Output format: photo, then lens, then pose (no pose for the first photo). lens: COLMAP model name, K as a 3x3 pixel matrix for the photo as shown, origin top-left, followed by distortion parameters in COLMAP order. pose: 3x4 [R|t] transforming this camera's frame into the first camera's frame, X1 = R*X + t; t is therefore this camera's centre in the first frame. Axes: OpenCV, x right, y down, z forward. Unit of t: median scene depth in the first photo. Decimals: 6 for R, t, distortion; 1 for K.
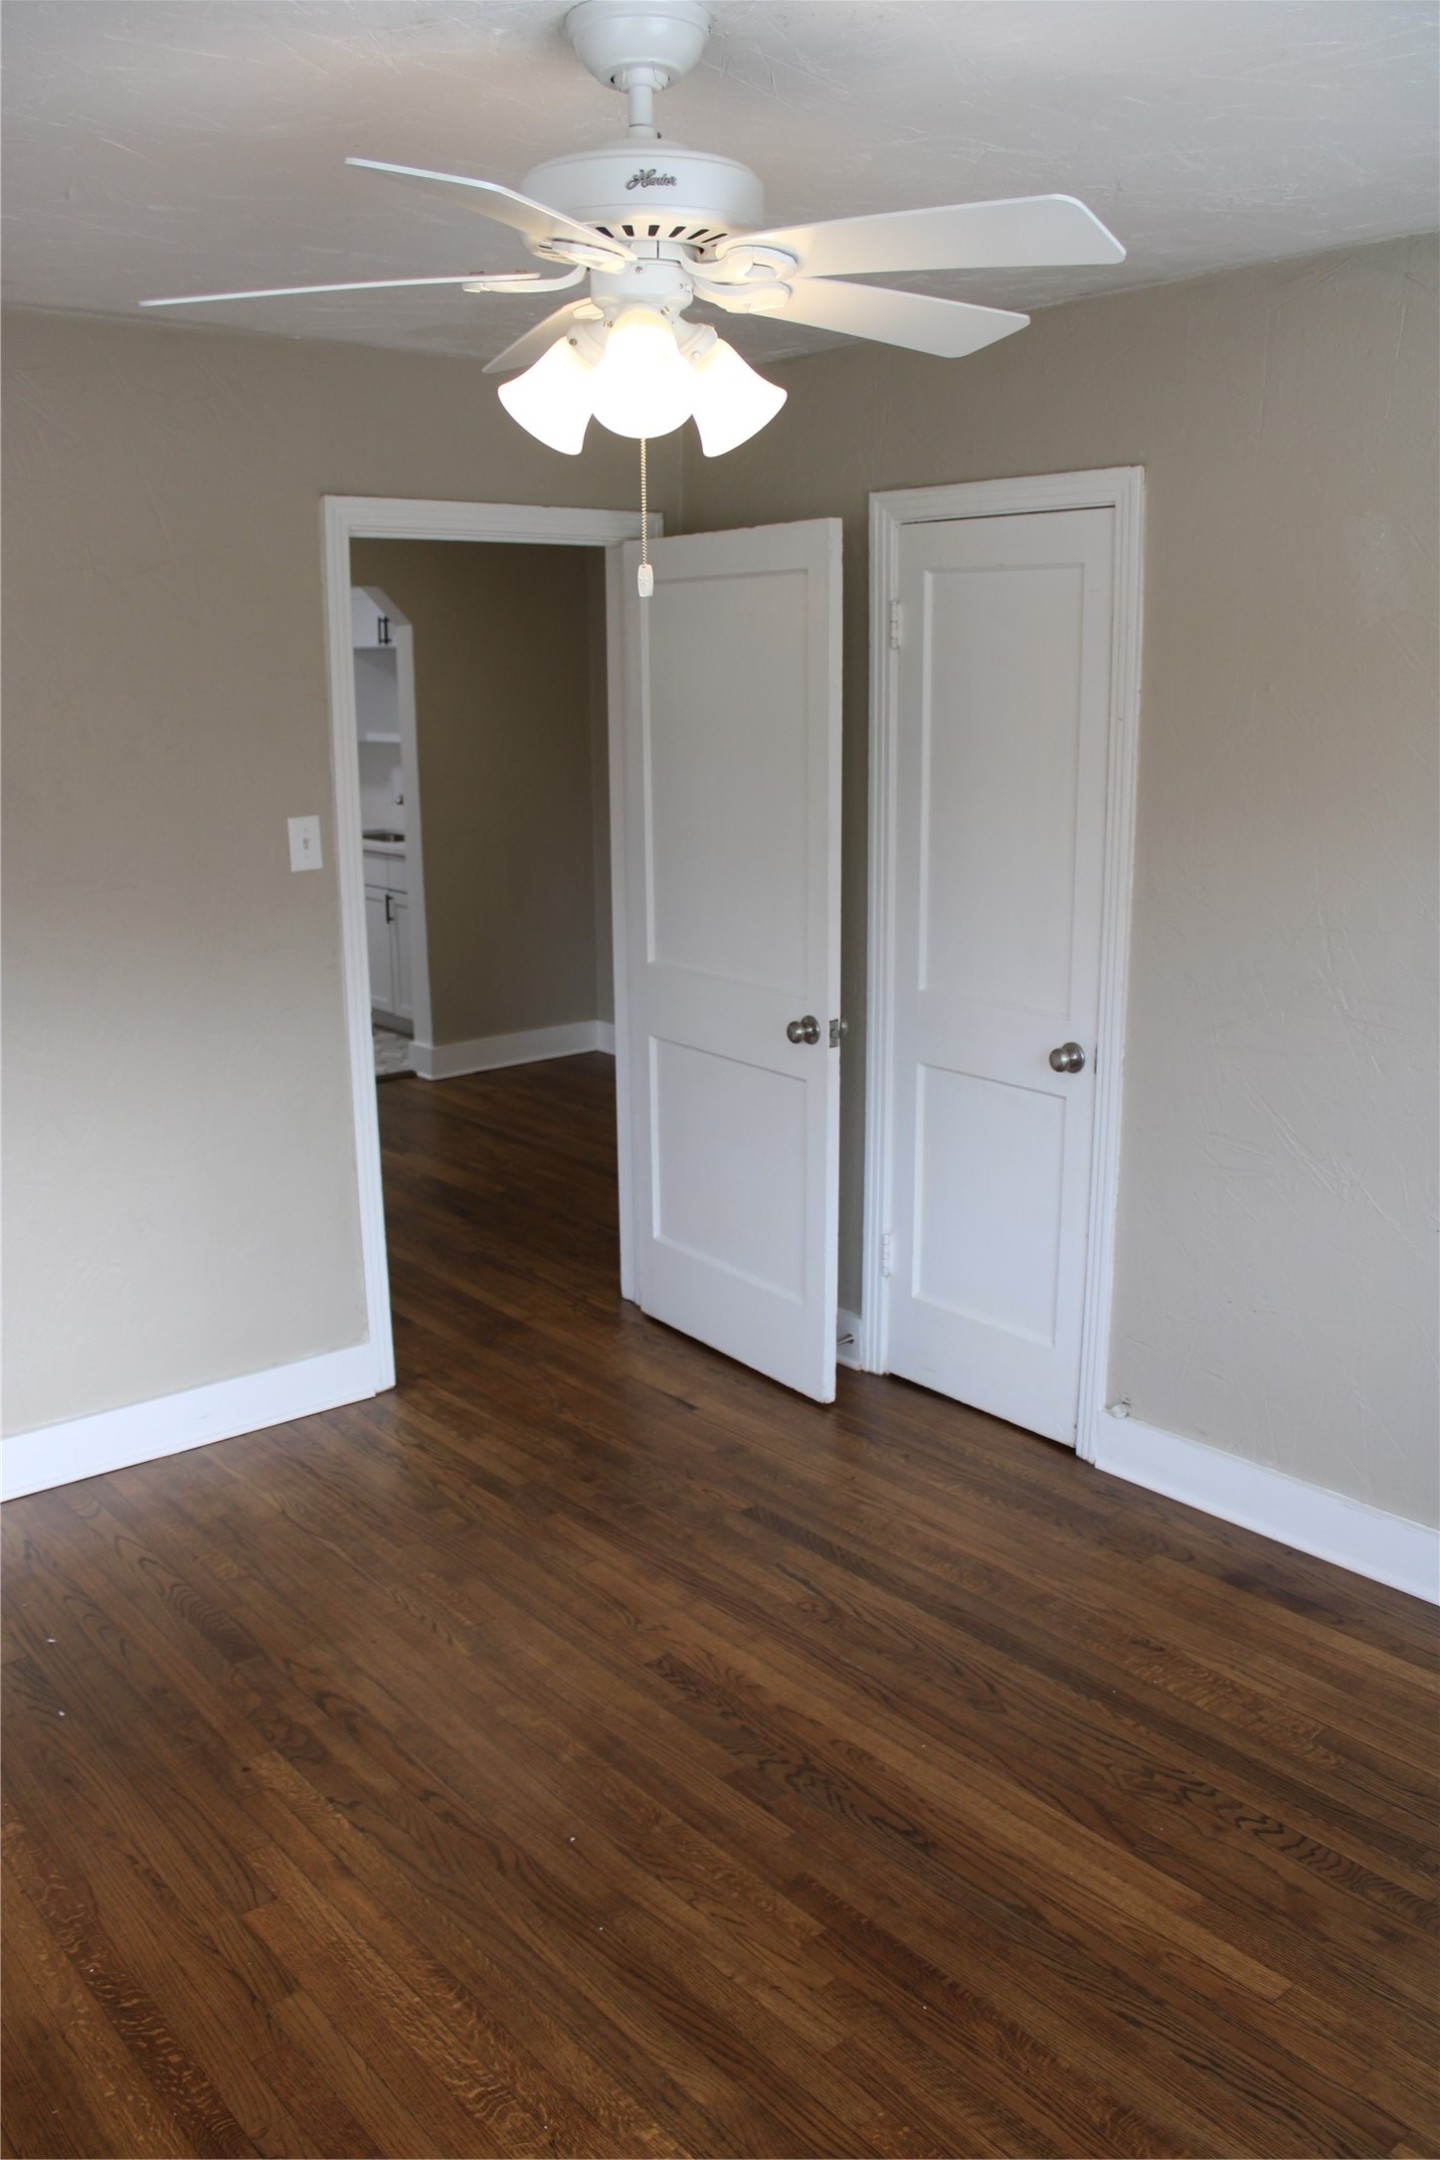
lens RADIAL K [[1794.9, 0, 720.0], [0, 1794.9, 1080.0], [0, 0, 1]] dist [-0.159540, 0.141284]
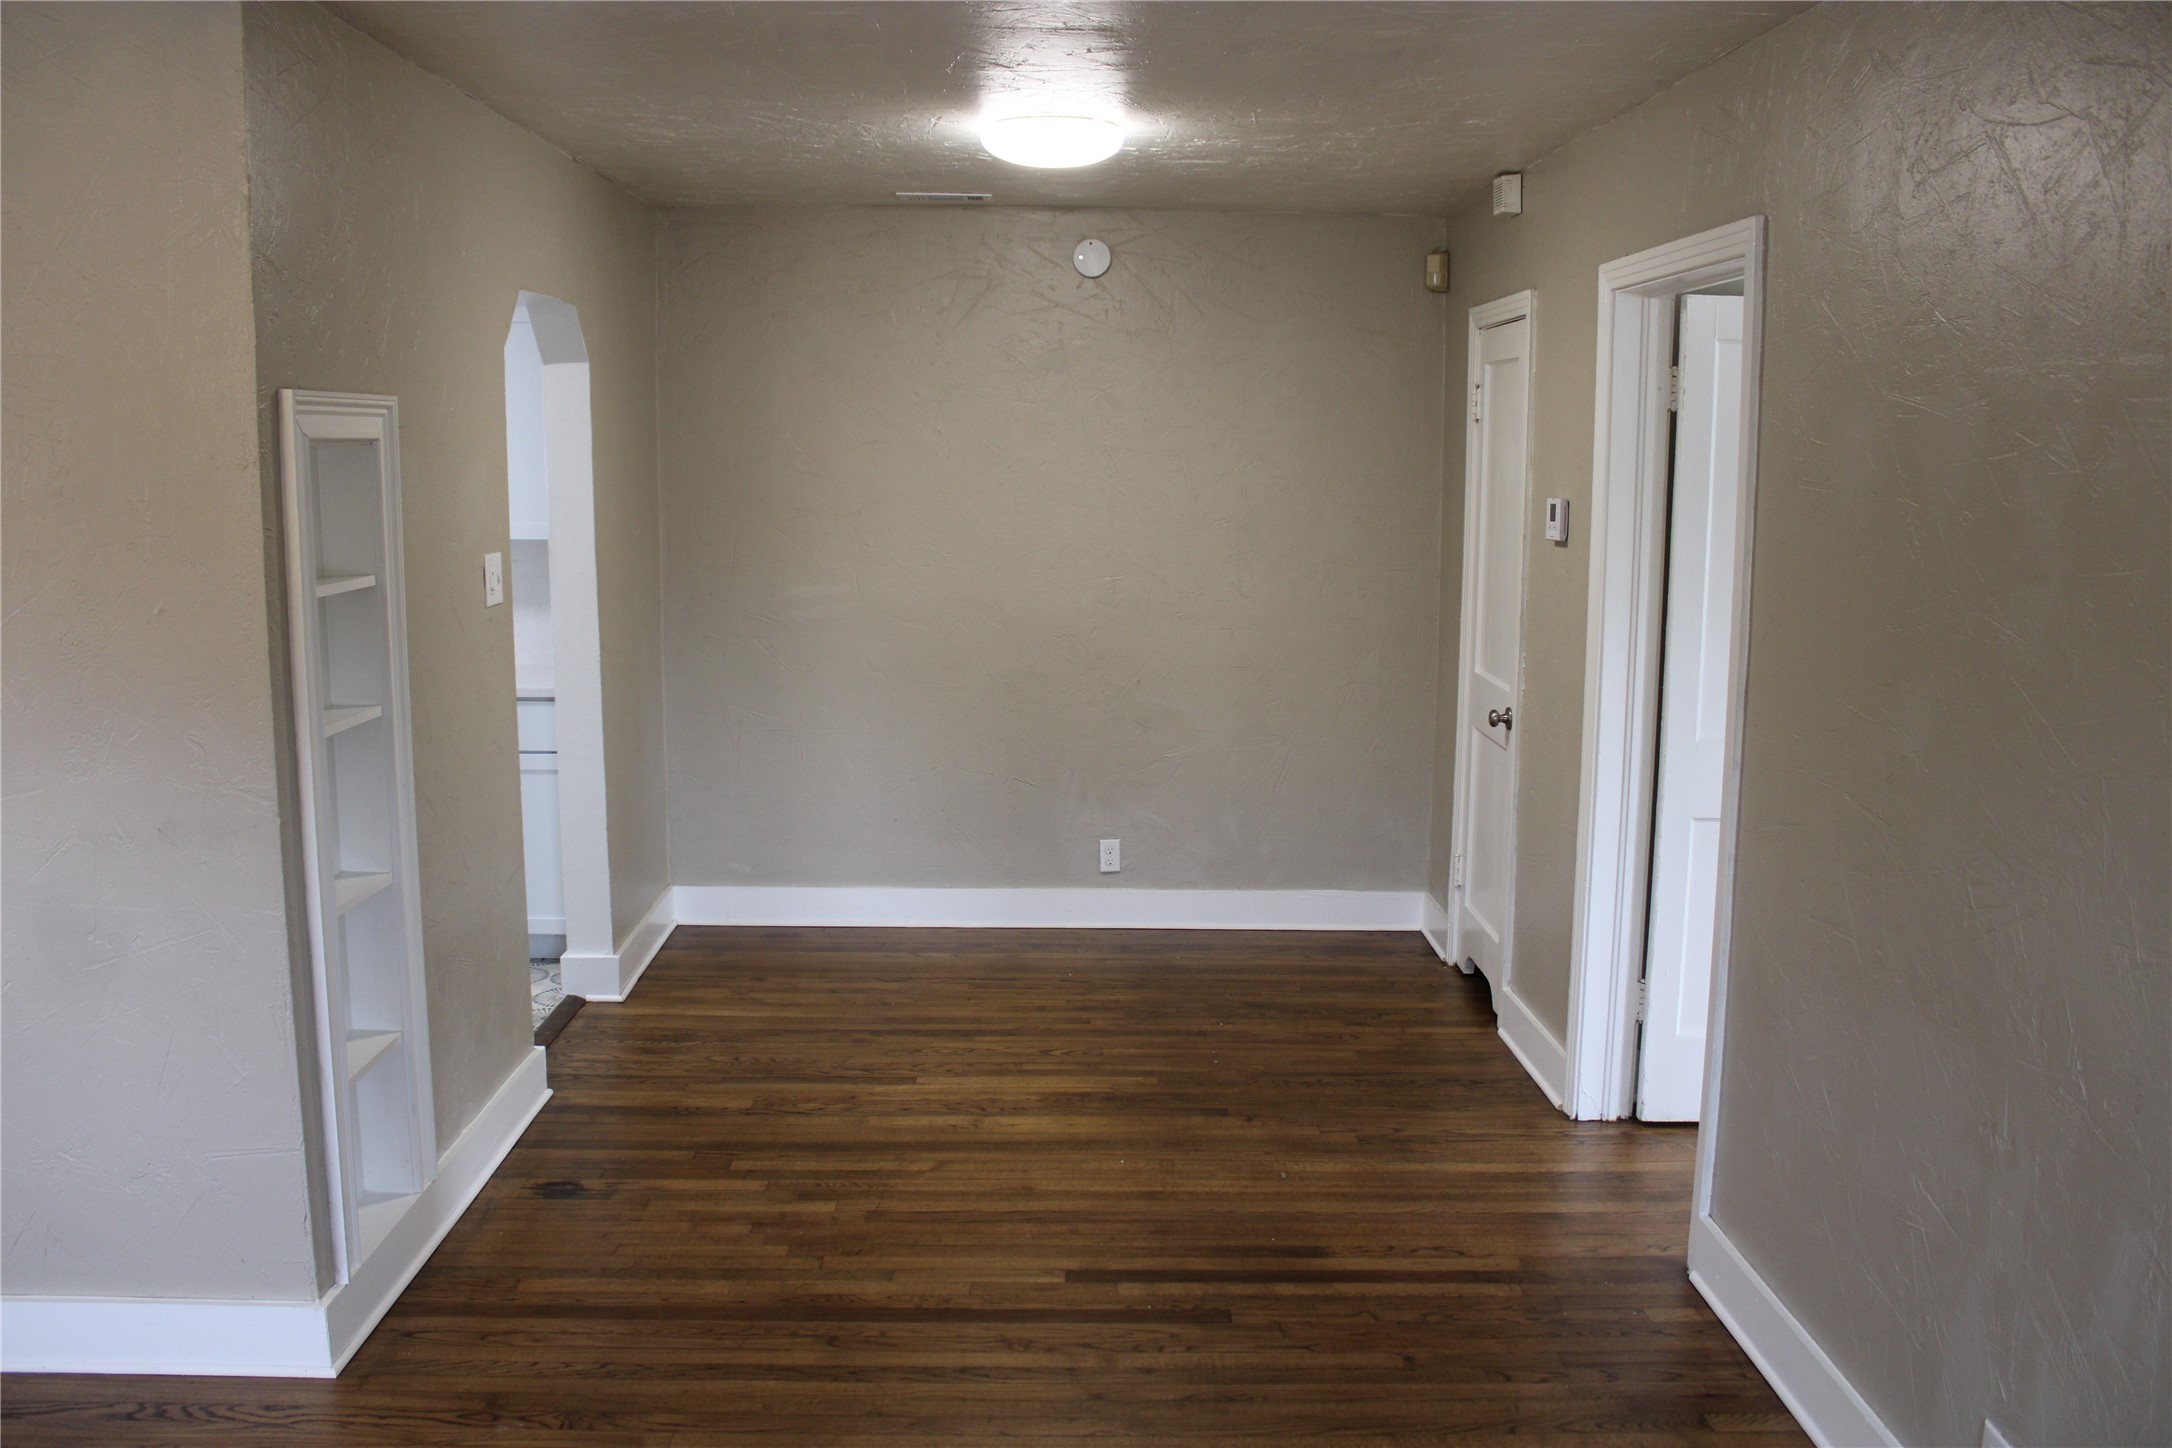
lens RADIAL K [[1804.9, 0, 1074.6], [0, 1804.9, 728.5], [0, 0, 1]] dist [-0.159540, 0.141284]
pose [[0.626305, -0.111847, 0.771513, -0.584302], [0.168965, 0.985605, 0.005720, -0.080468], [-0.761047, 0.126777, 0.636188, 0.399889]]
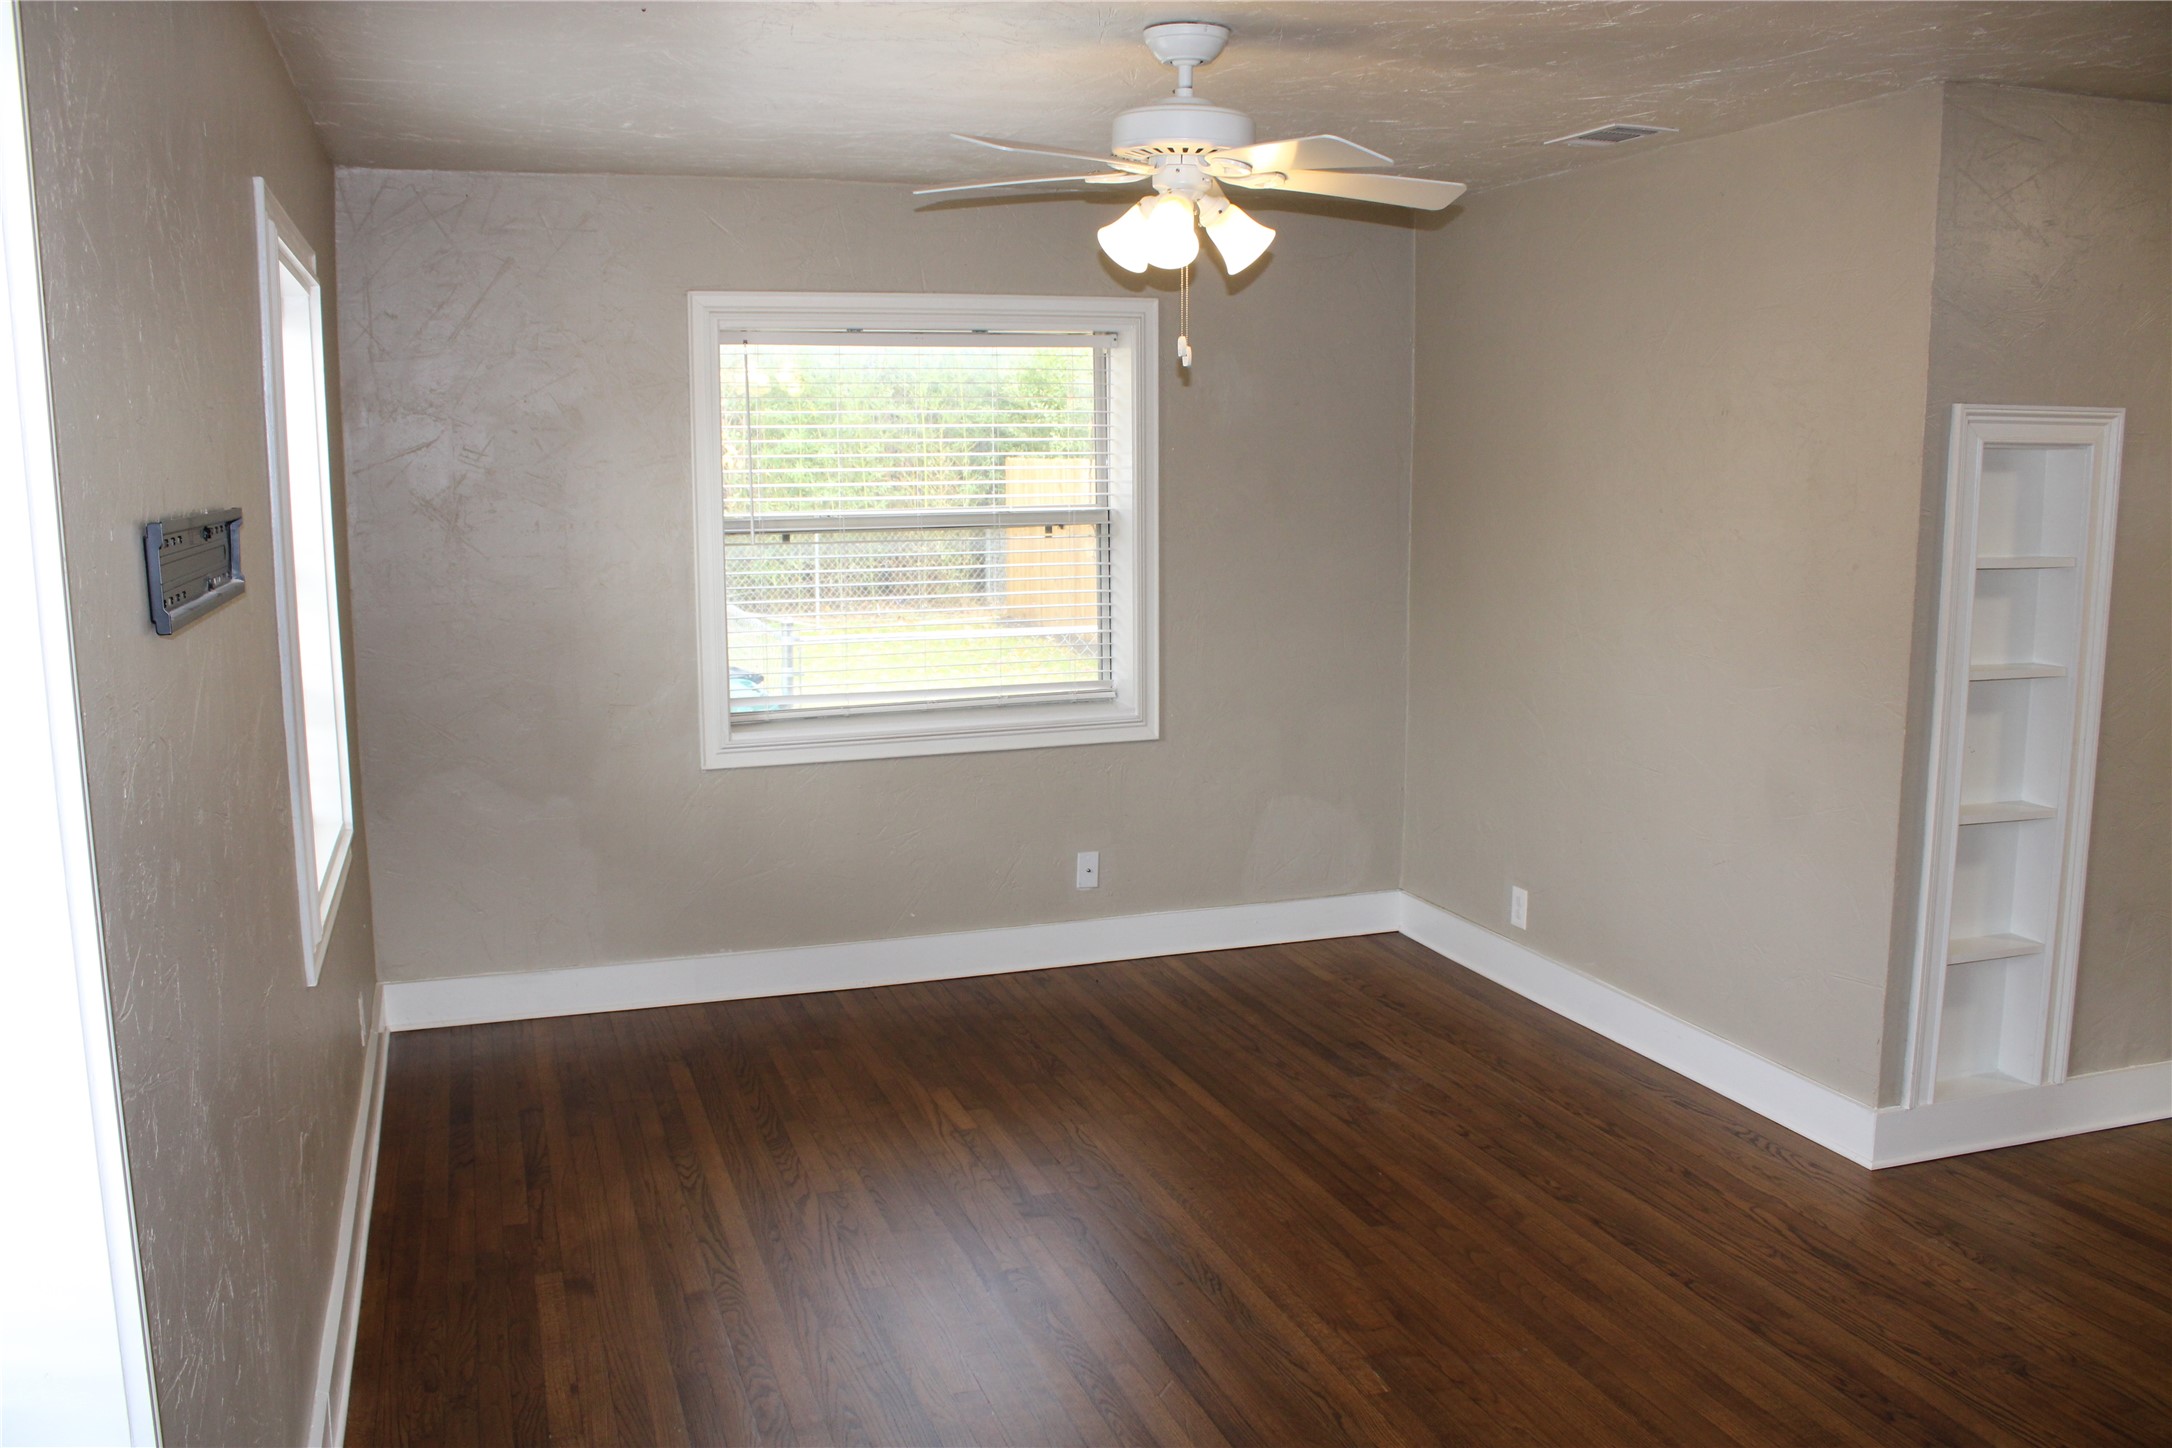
lens RADIAL K [[1804.9, 0, 1074.6], [0, 1804.9, 728.5], [0, 0, 1]] dist [-0.159540, 0.141284]
pose [[0.938175, 0.060251, -0.340877, -0.446661], [-0.085676, 0.994514, -0.060017, -0.036723], [0.335391, 0.085511, 0.938190, 0.220998]]
